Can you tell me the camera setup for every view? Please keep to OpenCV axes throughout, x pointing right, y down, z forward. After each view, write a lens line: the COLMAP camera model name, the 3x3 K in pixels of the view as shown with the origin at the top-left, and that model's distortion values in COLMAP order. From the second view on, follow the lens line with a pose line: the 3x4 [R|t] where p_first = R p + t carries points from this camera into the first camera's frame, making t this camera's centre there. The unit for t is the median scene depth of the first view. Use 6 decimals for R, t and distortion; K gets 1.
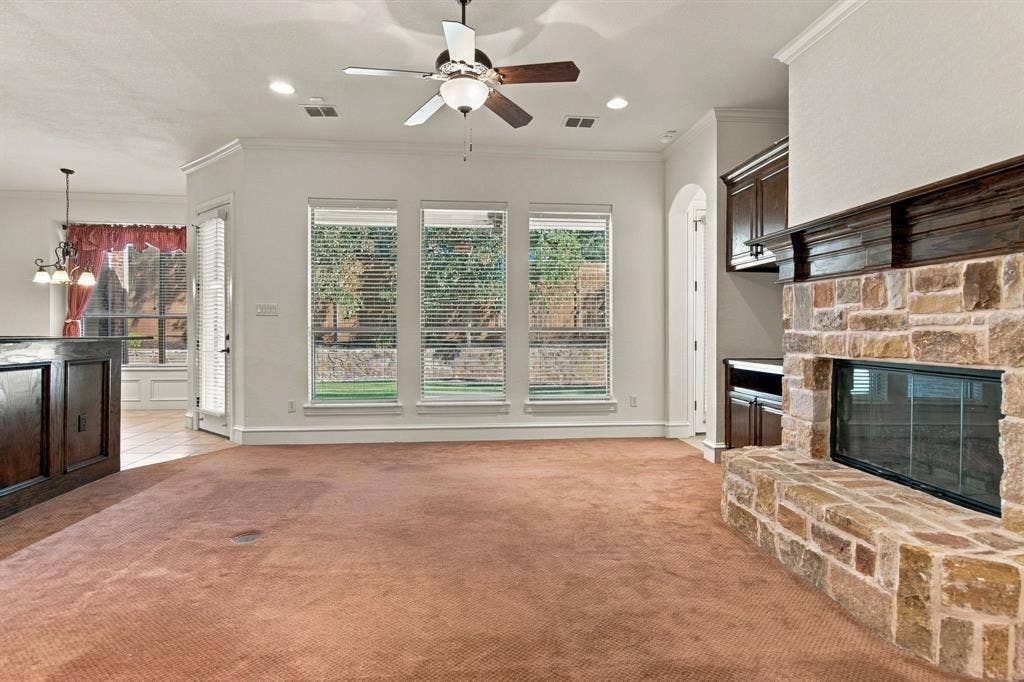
lens RADIAL K [[547.9, 0, 509.4], [0, 547.9, 332.1], [0, 0, 1]] dist [0.001576, 0.000685]
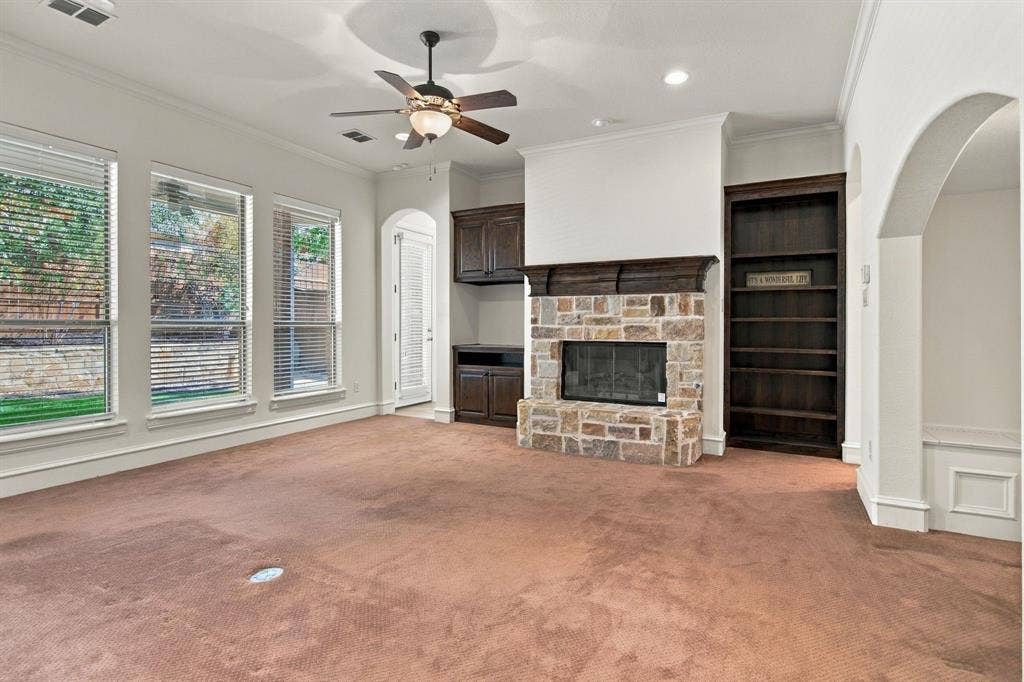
lens RADIAL K [[547.9, 0, 509.4], [0, 547.9, 332.1], [0, 0, 1]] dist [0.001576, 0.000685]
pose [[0.513880, -0.011720, 0.857782, -1.189216], [0.001873, 0.999920, 0.012539, -0.003708], [-0.857860, -0.004837, 0.513861, 0.300888]]
